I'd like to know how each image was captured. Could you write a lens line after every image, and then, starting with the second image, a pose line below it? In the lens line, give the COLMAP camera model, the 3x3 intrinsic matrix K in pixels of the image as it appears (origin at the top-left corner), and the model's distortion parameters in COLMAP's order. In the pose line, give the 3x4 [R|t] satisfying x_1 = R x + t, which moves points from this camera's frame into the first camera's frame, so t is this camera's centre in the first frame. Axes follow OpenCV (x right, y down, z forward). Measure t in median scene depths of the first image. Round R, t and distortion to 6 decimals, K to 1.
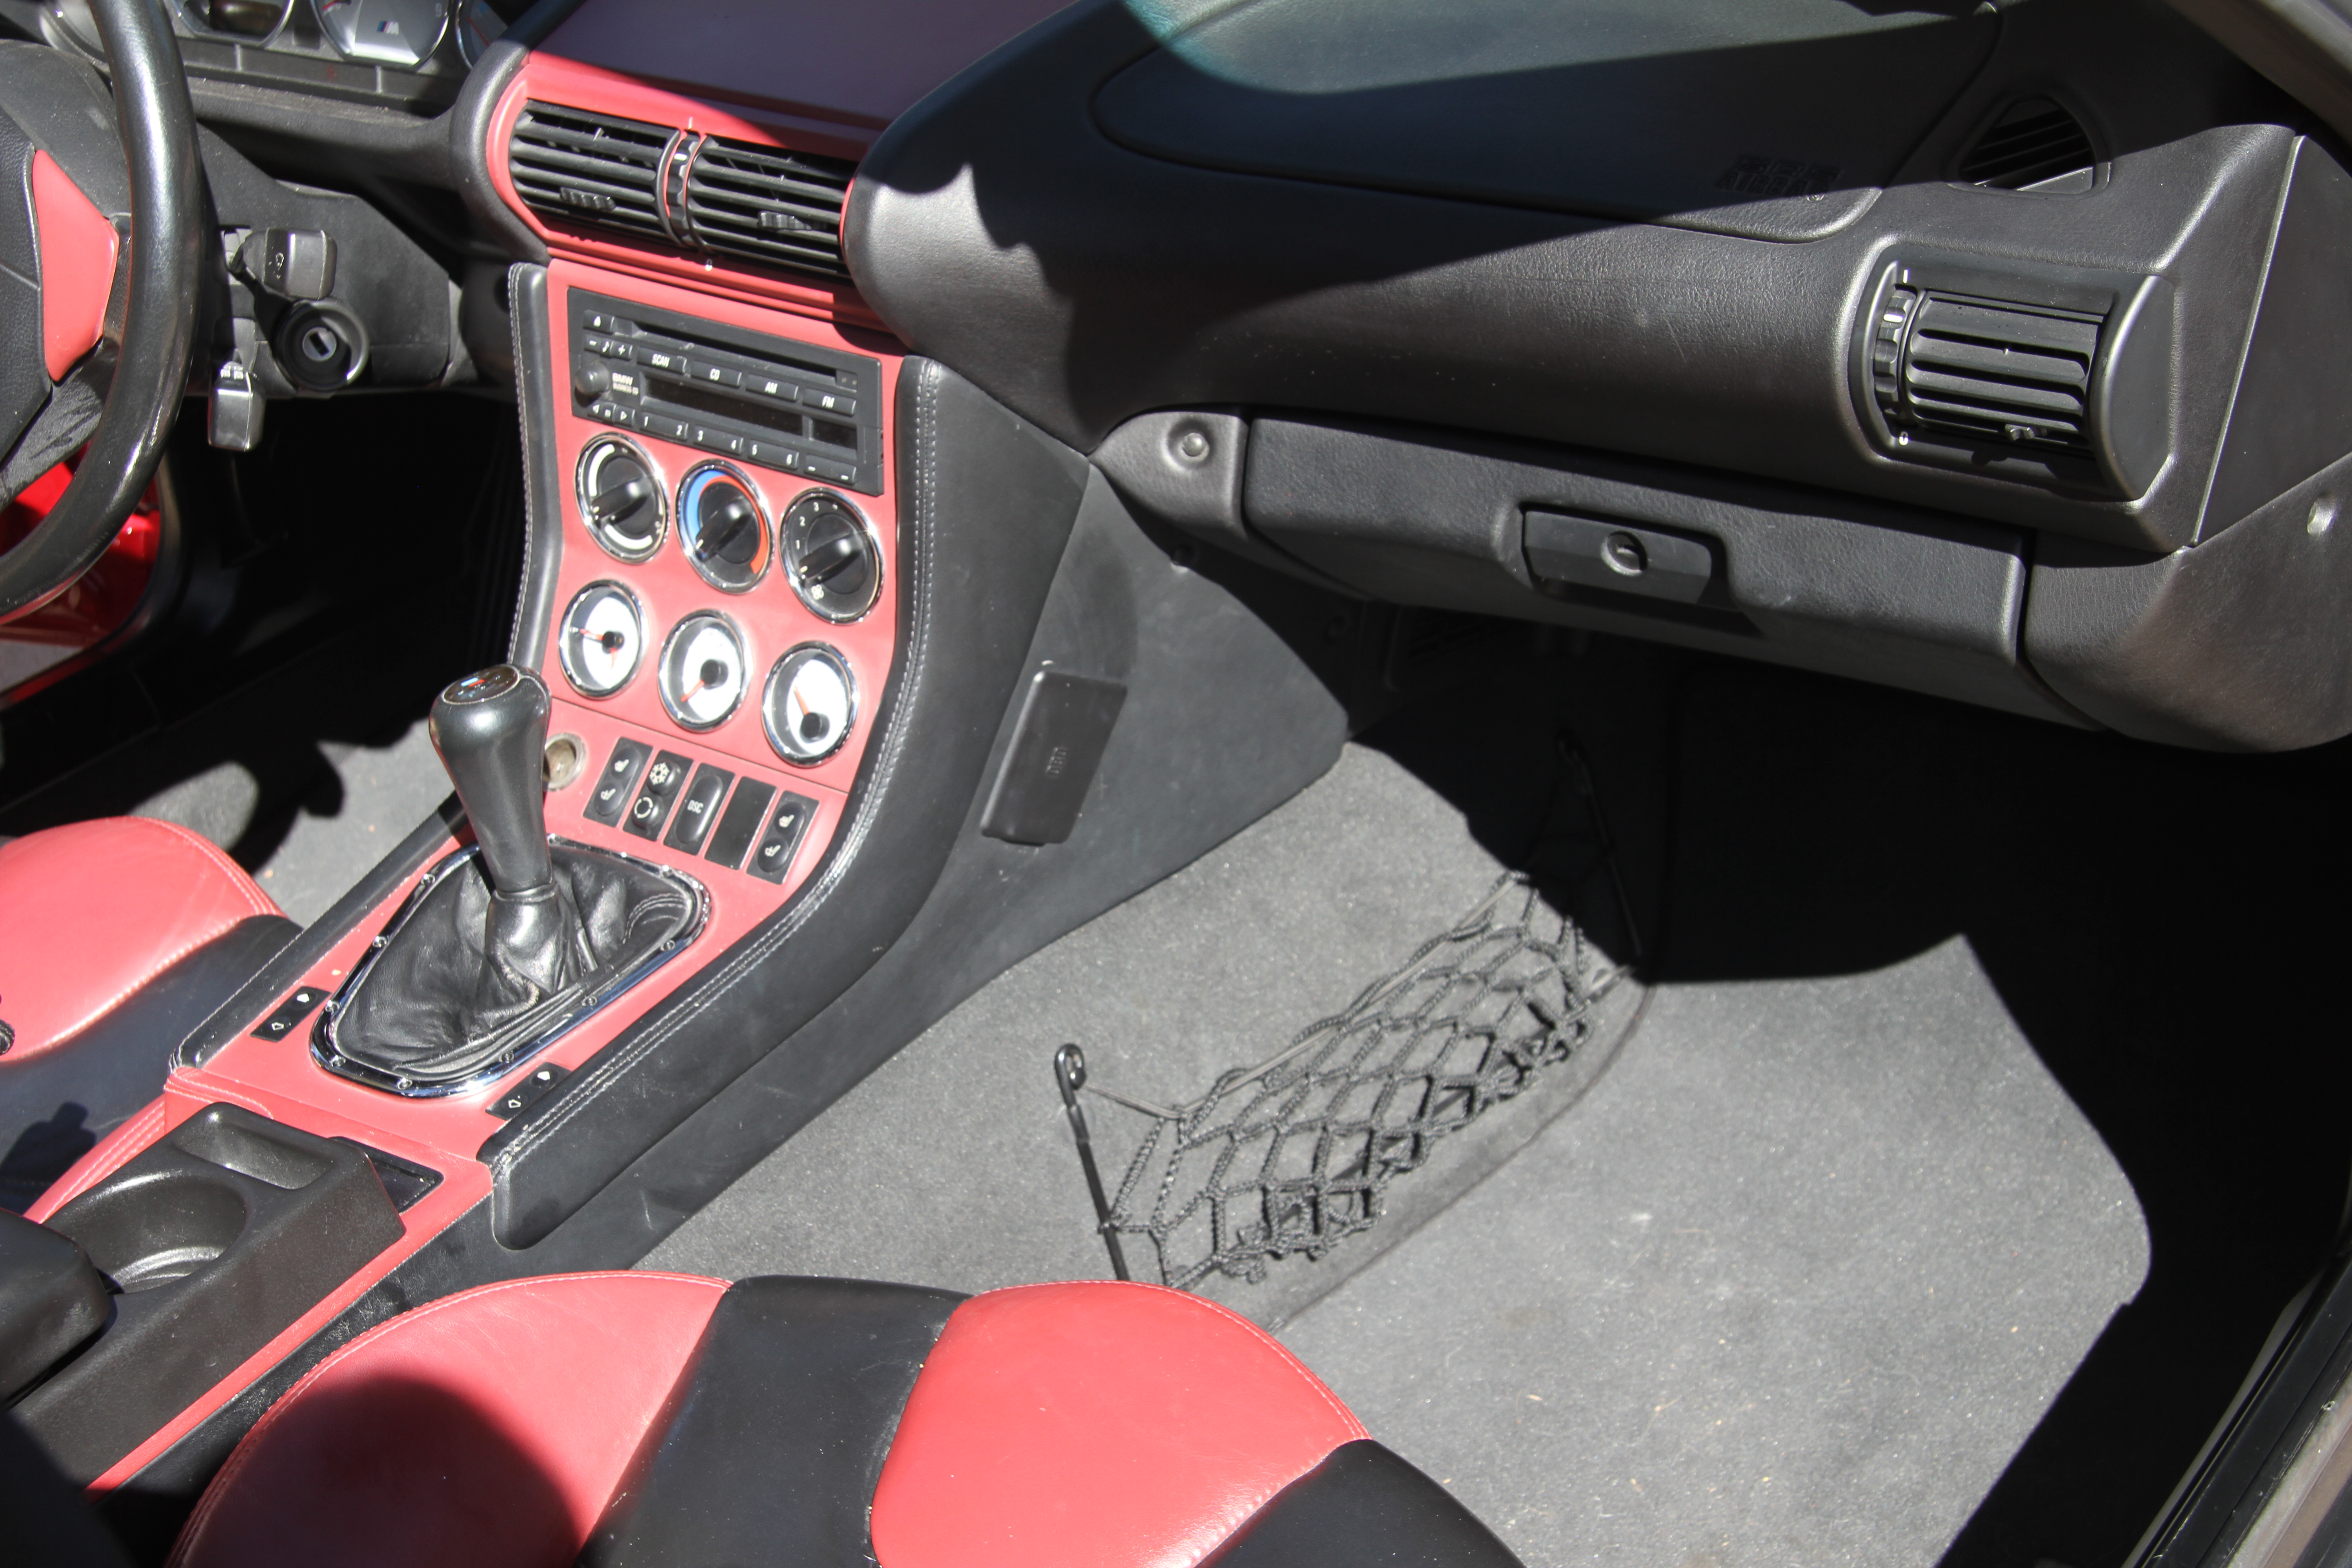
lens RADIAL K [[3932.6, 0, 1176.9], [0, 3932.6, 777.8], [0, 0, 1]] dist [0.164807, 0.000000]
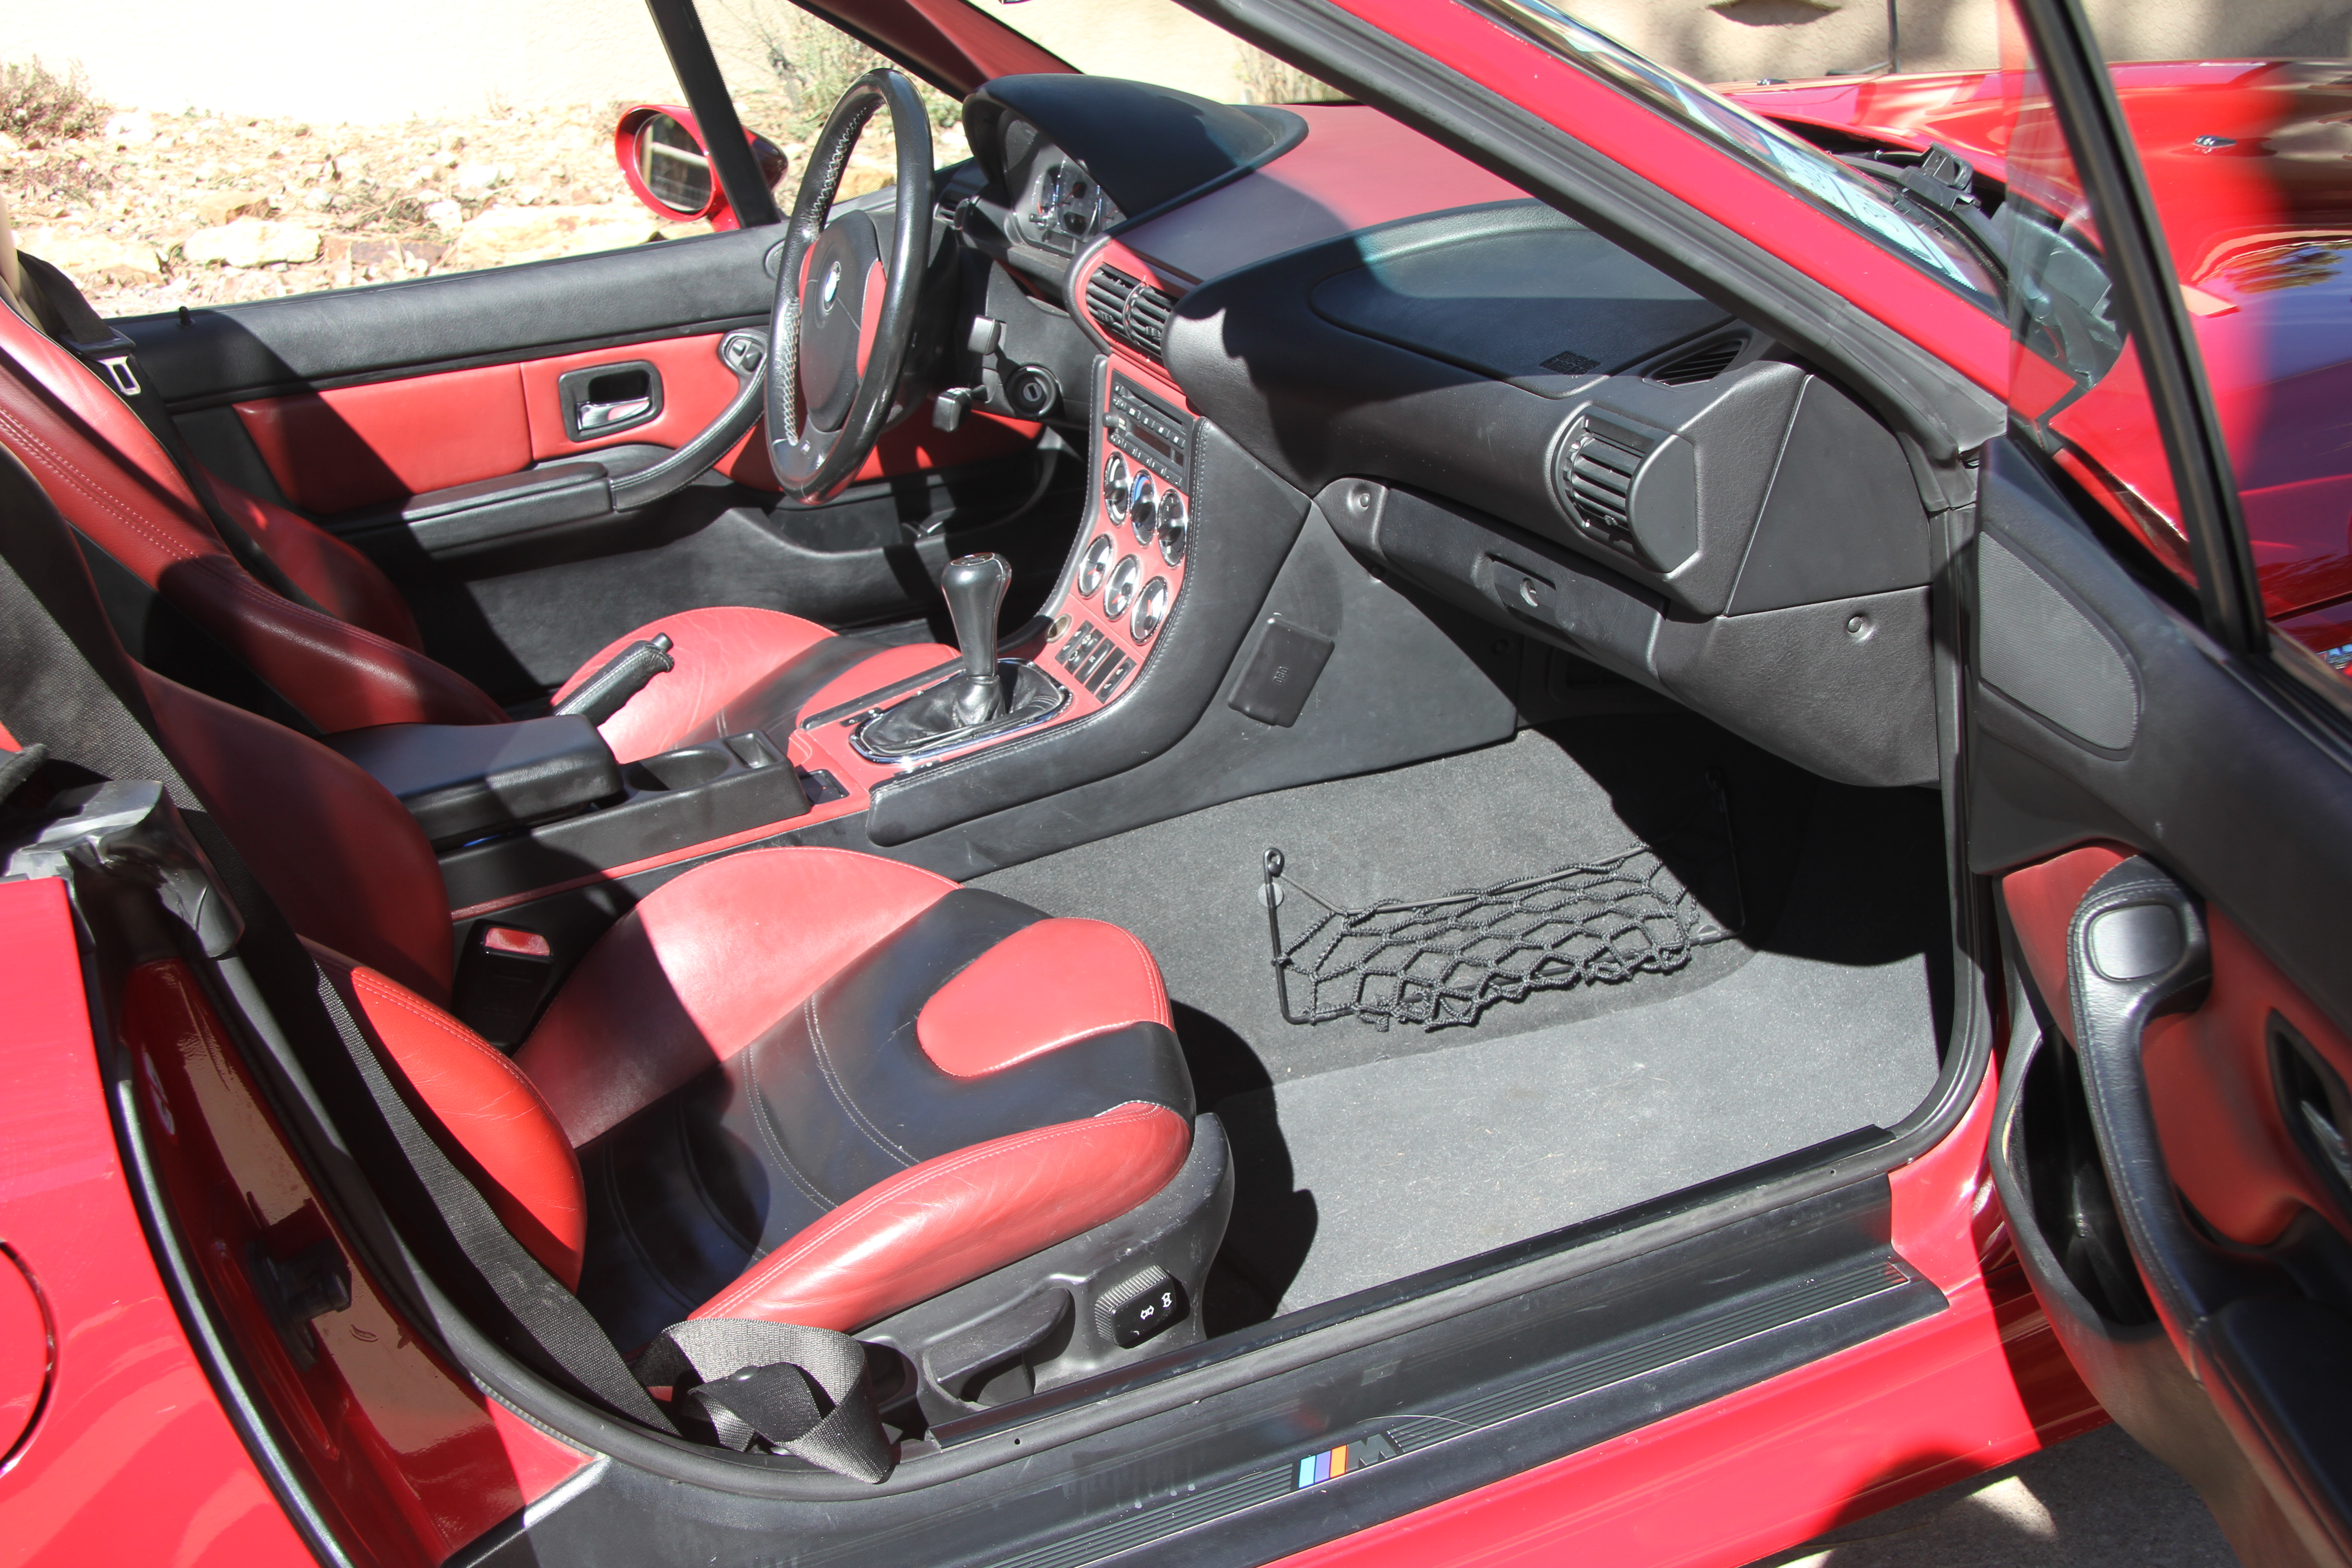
lens RADIAL K [[2939.3, 0, 1170.7], [0, 2939.3, 789.3], [0, 0, 1]] dist [-0.019385, 0.000000]
pose [[0.836951, 0.207027, -0.506609, 0.594873], [-0.240629, 0.970617, -0.000890, 0.057404], [0.491539, 0.122650, 0.862175, -0.118134]]
